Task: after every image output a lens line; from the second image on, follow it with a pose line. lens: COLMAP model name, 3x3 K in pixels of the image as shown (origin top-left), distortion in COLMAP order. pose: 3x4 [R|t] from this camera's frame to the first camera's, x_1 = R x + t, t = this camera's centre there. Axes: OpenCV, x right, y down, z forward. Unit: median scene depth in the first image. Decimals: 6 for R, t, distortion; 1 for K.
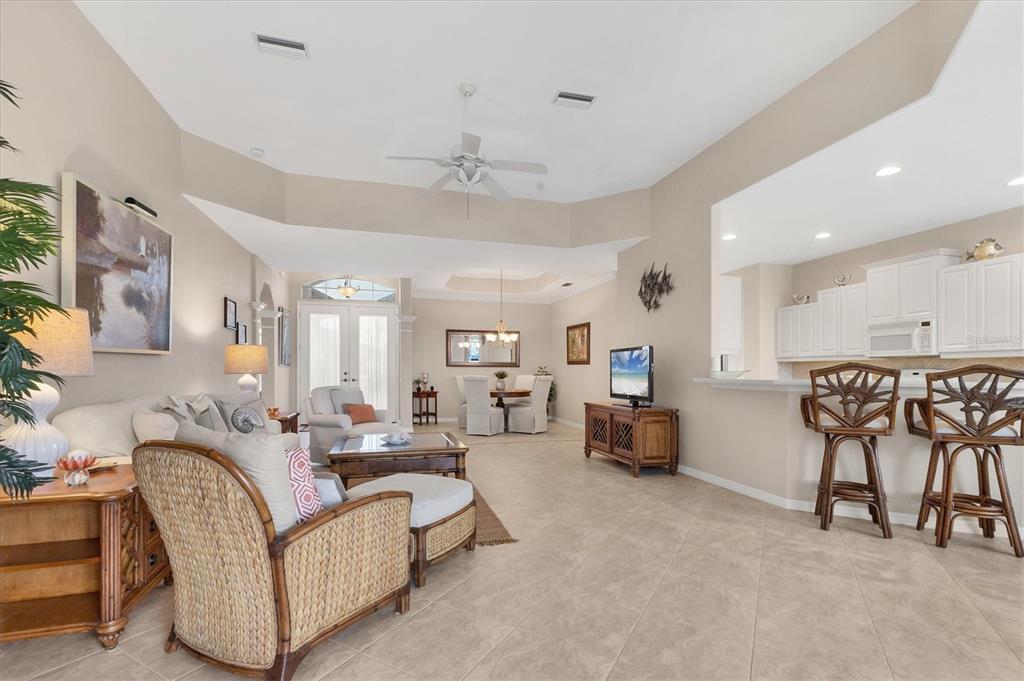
lens RADIAL K [[475.0, 0, 514.8], [0, 475.0, 370.2], [0, 0, 1]] dist [0.011603, 0.000602]
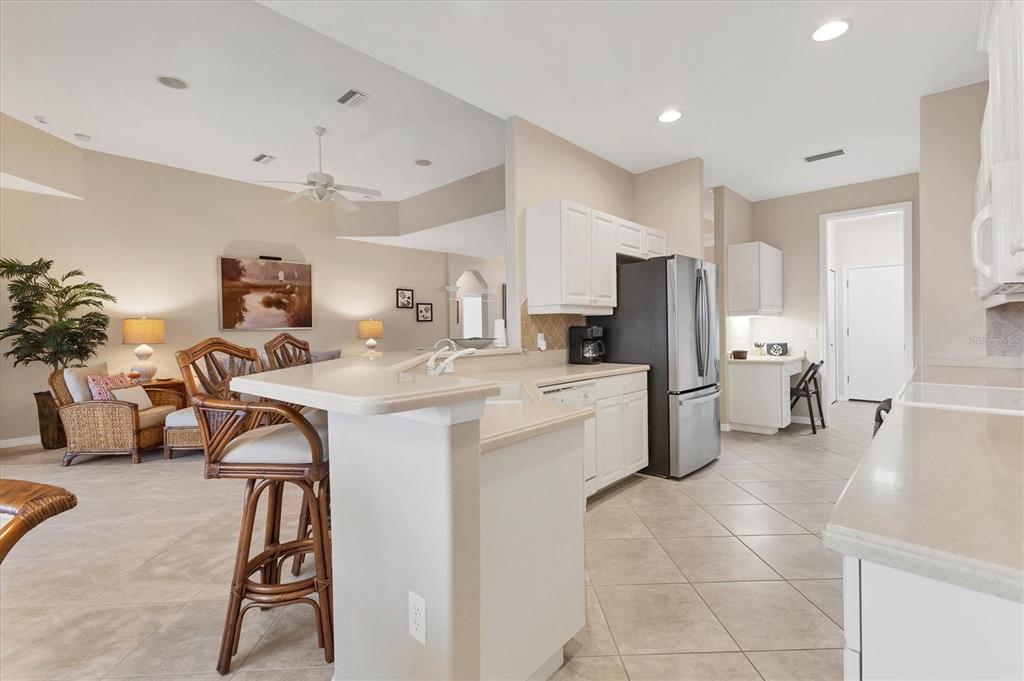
lens RADIAL K [[452.9, 0, 509.1], [0, 452.9, 333.4], [0, 0, 1]] dist [0.006346, -0.001563]
pose [[0.531218, -0.003409, -0.847228, 0.943007], [0.018724, 0.999795, 0.007717, -0.010857], [0.847028, -0.019963, 0.531173, 0.557519]]
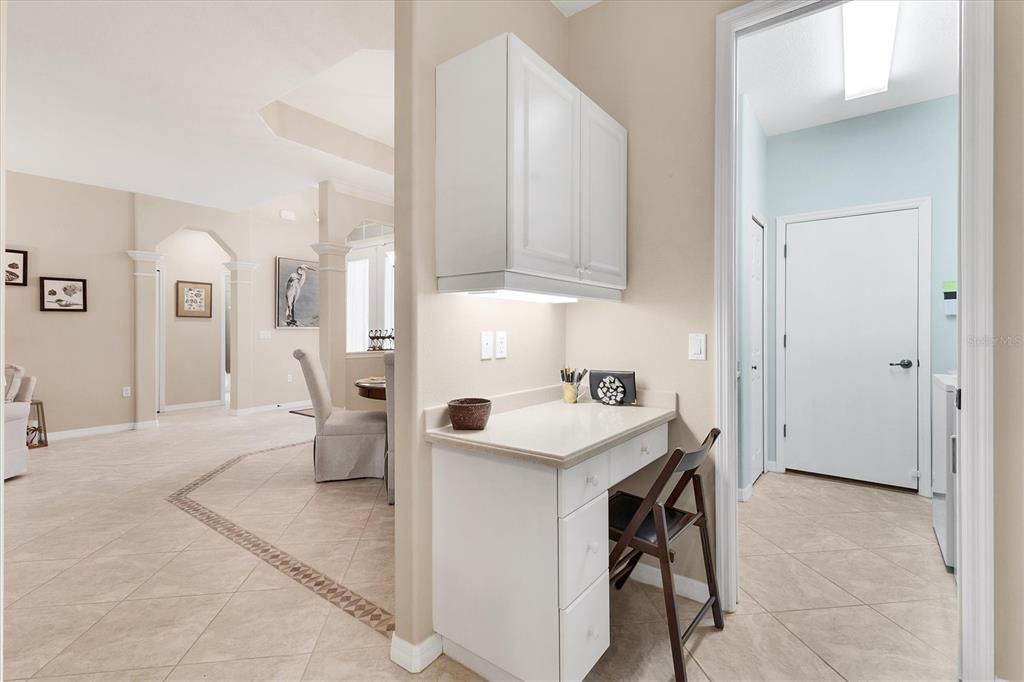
lens RADIAL K [[475.0, 0, 501.7], [0, 475.0, 325.4], [0, 0, 1]] dist [0.011603, 0.000602]
pose [[0.600141, -0.013224, -0.799785, 0.647771], [0.002668, 0.999891, -0.014531, -0.003108], [0.799890, 0.006587, 0.600110, 1.340239]]
